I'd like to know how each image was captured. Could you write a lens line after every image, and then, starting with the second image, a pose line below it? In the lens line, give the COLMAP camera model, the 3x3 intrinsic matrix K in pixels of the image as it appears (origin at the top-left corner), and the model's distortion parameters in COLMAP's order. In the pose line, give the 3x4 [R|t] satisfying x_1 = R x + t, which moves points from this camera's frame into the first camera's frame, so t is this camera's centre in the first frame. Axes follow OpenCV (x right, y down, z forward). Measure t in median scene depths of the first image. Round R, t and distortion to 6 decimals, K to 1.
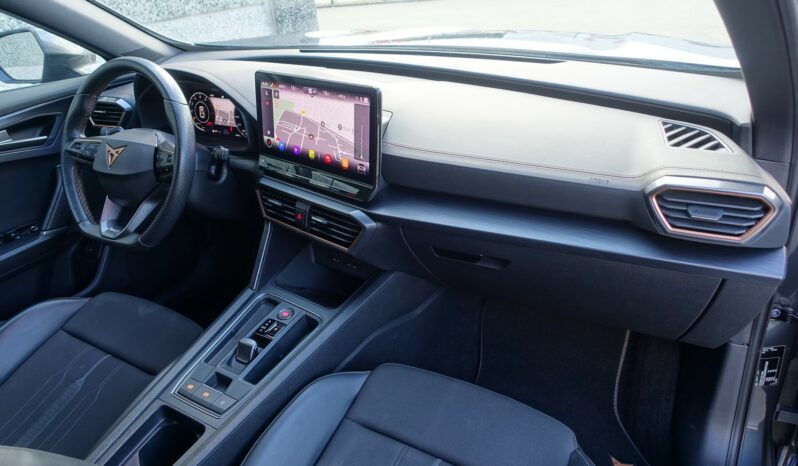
lens RADIAL K [[550.1, 0, 399.0], [0, 550.1, 233.0], [0, 0, 1]] dist [-0.005359, -0.005096]
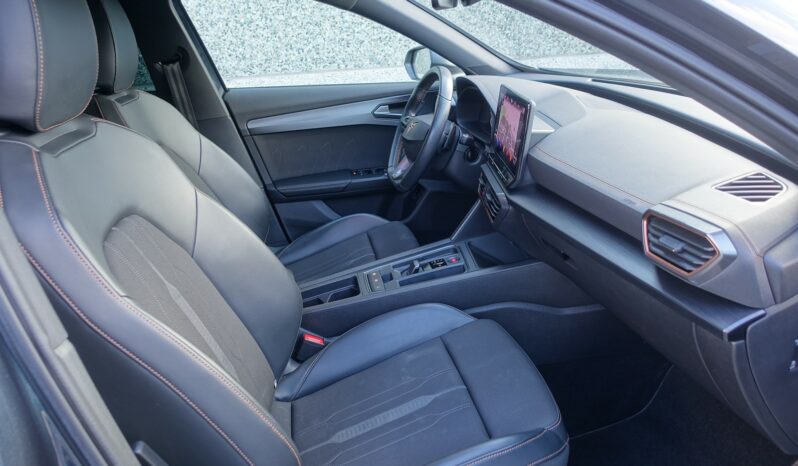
lens RADIAL K [[550.1, 0, 399.0], [0, 550.1, 233.0], [0, 0, 1]] dist [-0.005359, -0.005096]
pose [[0.646163, 0.294314, -0.704168, 0.639018], [-0.336826, 0.937908, 0.082927, 0.019077], [0.684851, 0.183597, 0.705174, -0.051424]]
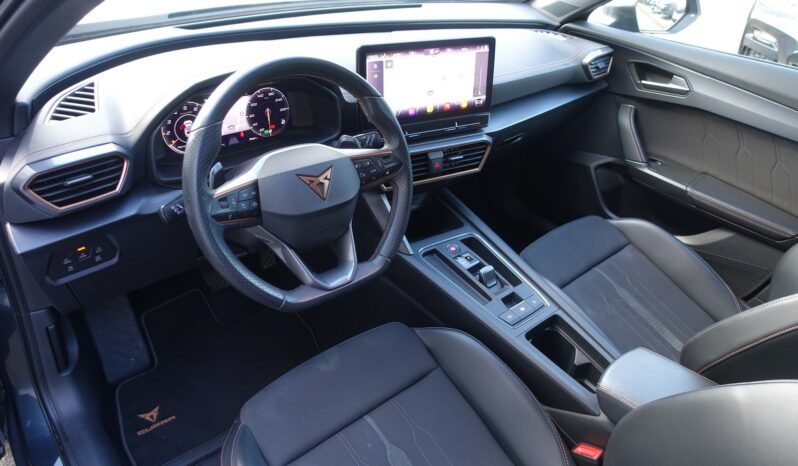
lens RADIAL K [[550.1, 0, 399.0], [0, 550.1, 233.0], [0, 0, 1]] dist [-0.005359, -0.005096]
pose [[0.302701, -0.448043, 0.841207, -1.215660], [0.352625, 0.872631, 0.337891, -0.317126], [-0.885453, 0.194351, 0.422137, 0.612757]]
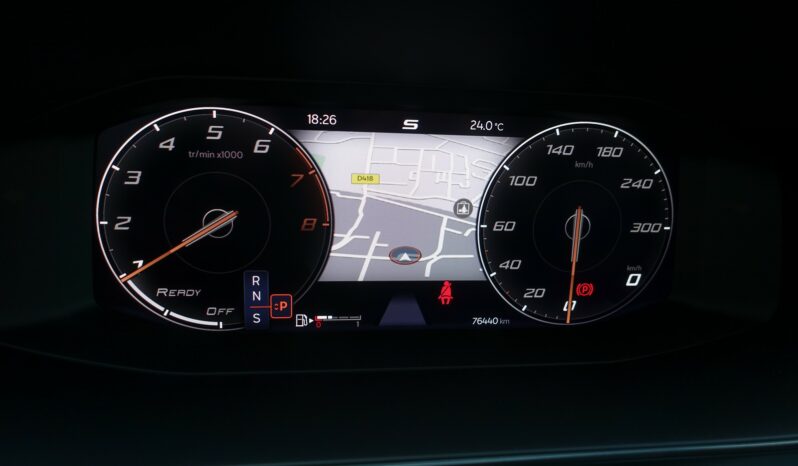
lens RADIAL K [[550.1, 0, 399.0], [0, 550.1, 233.0], [0, 0, 1]] dist [-0.005359, -0.005096]
pose [[0.775410, -0.108436, 0.622078, -0.540740], [0.197476, 0.977374, -0.075782, -0.248276], [-0.599785, 0.181607, 0.779279, 1.075416]]
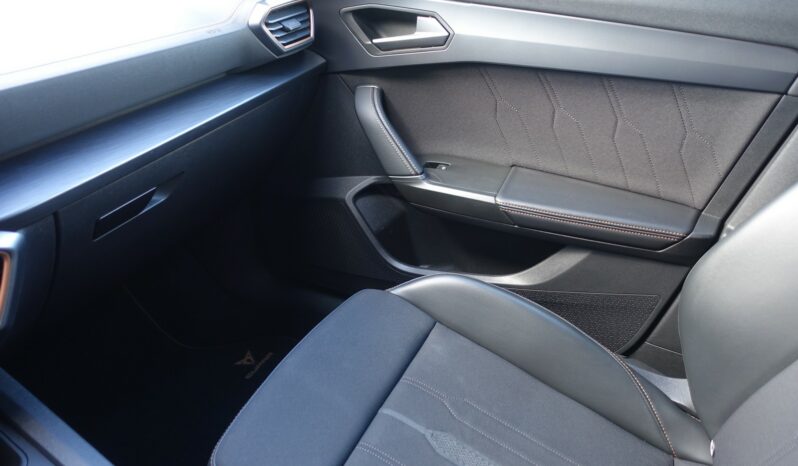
lens RADIAL K [[550.1, 0, 399.0], [0, 550.1, 233.0], [0, 0, 1]] dist [-0.005359, -0.005096]
pose [[-0.077432, -0.448337, 0.890504, -0.480607], [0.492760, 0.759258, 0.425106, -0.056963], [-0.866713, 0.471722, 0.162132, 0.545770]]
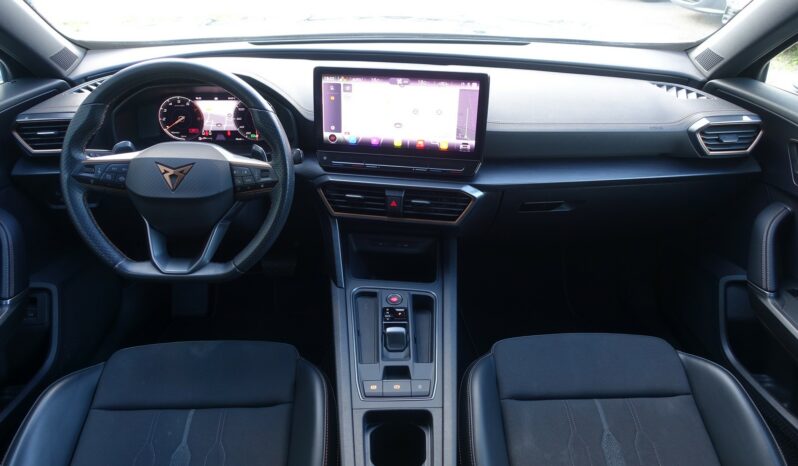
lens RADIAL K [[550.1, 0, 399.0], [0, 550.1, 233.0], [0, 0, 1]] dist [-0.005359, -0.005096]
pose [[0.838957, -0.214418, 0.500177, -0.699572], [0.199040, 0.976326, 0.084681, -0.061470], [-0.506492, 0.028512, 0.861773, 0.099732]]
